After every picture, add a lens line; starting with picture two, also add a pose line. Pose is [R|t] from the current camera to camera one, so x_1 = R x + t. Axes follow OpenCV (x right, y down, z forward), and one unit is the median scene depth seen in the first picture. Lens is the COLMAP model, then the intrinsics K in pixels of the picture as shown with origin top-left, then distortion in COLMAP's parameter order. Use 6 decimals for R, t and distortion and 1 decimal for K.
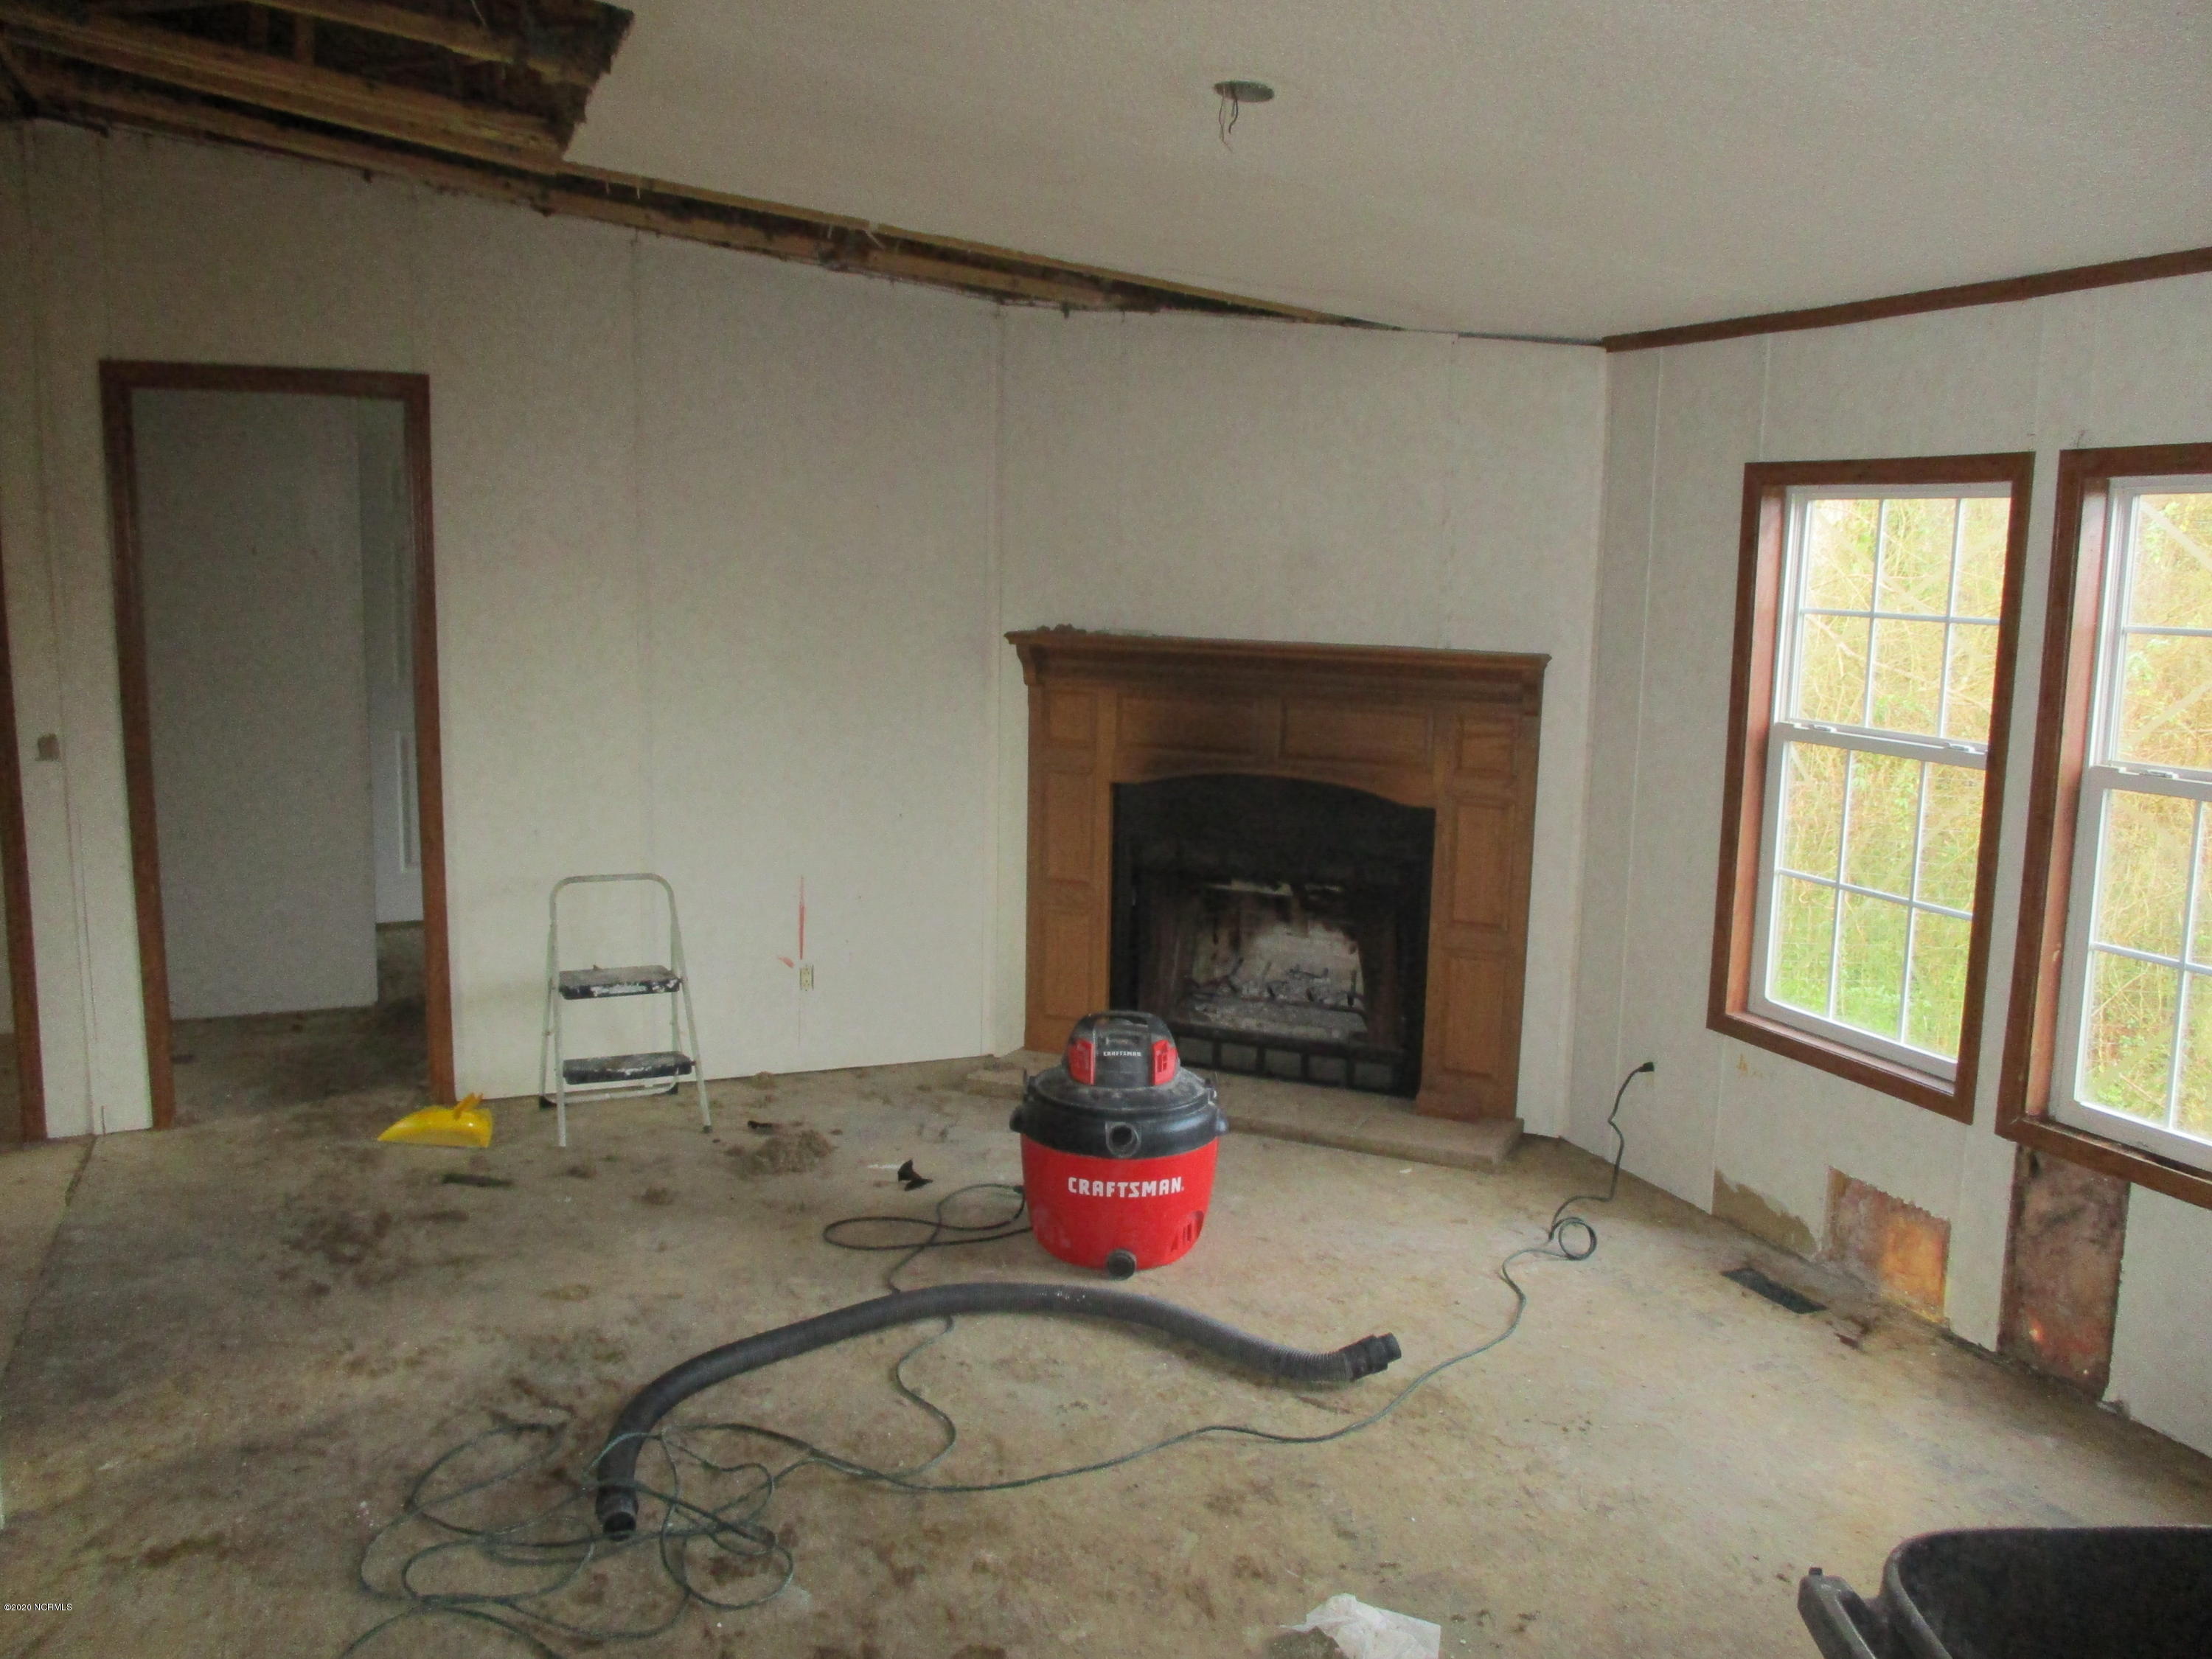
lens RADIAL K [[1871.5, 0, 1106.0], [0, 1871.5, 829.5], [0, 0, 1]] dist [0.003941, 0.003479]
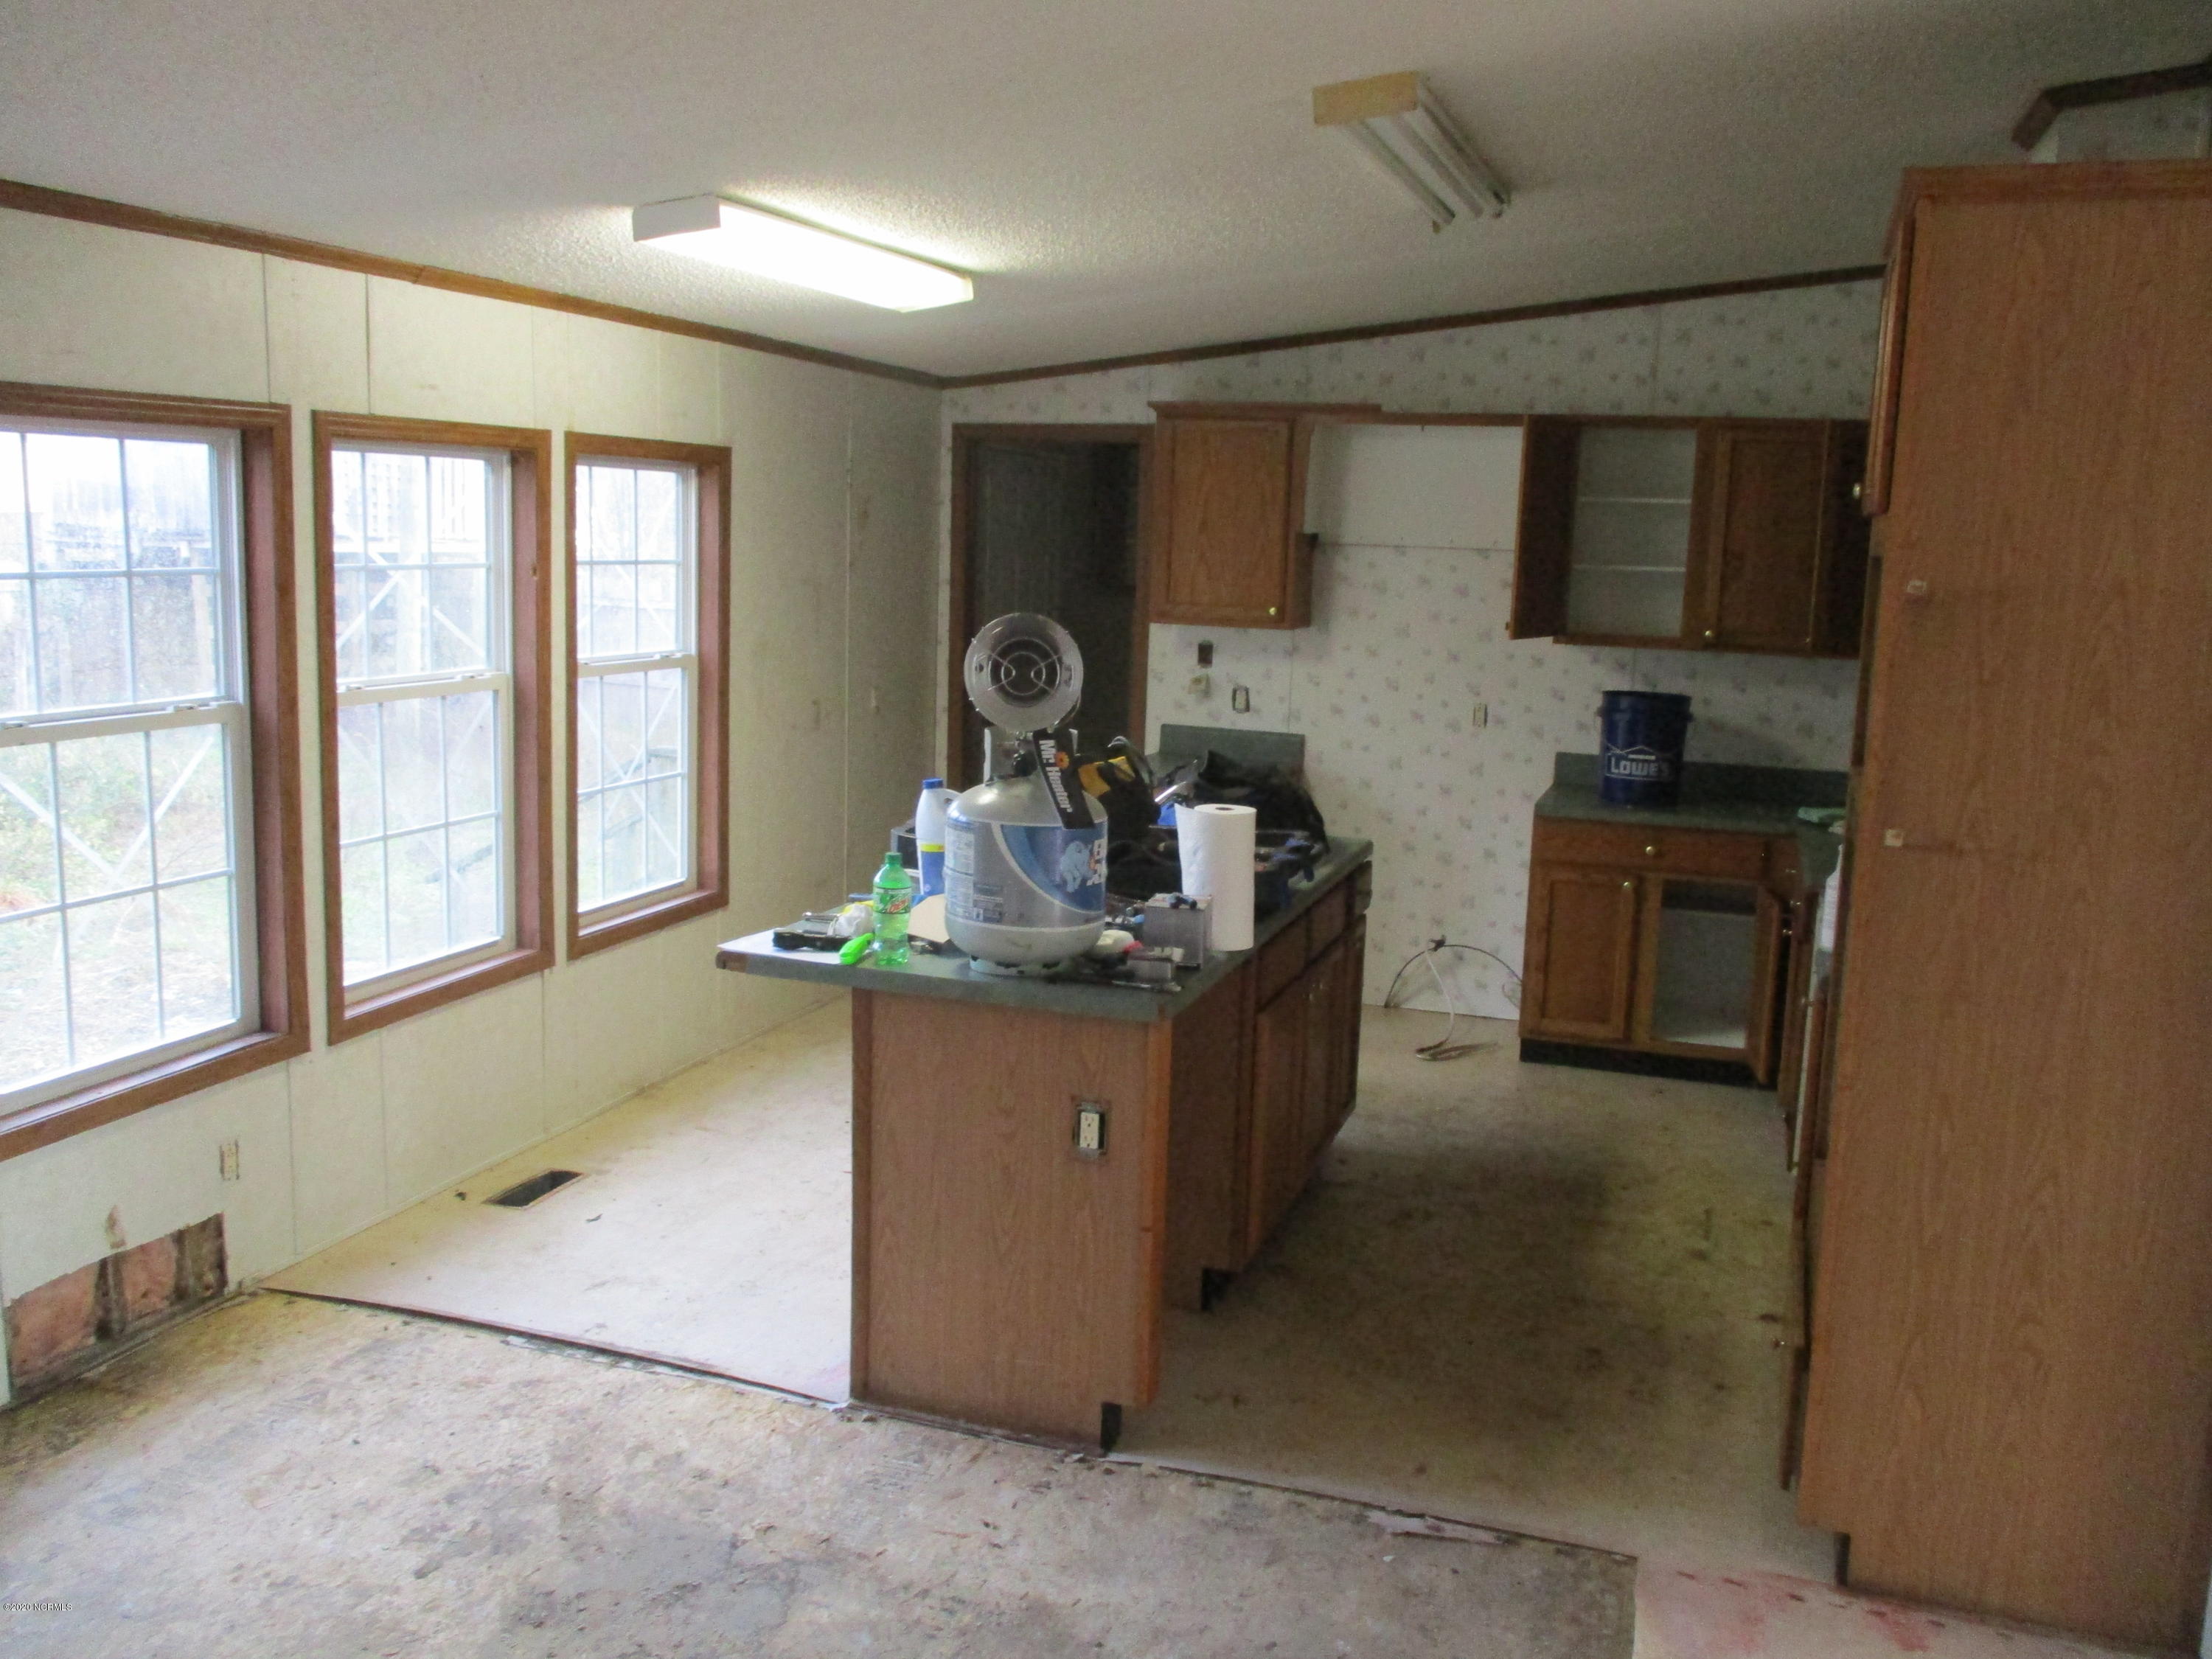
lens RADIAL K [[1871.5, 0, 1106.0], [0, 1871.5, 829.5], [0, 0, 1]] dist [0.003941, 0.003479]
pose [[-0.793346, -0.137056, 0.593142, -0.506210], [0.053266, 0.954963, 0.291906, -0.242407], [-0.606436, 0.263177, -0.750316, 1.480192]]
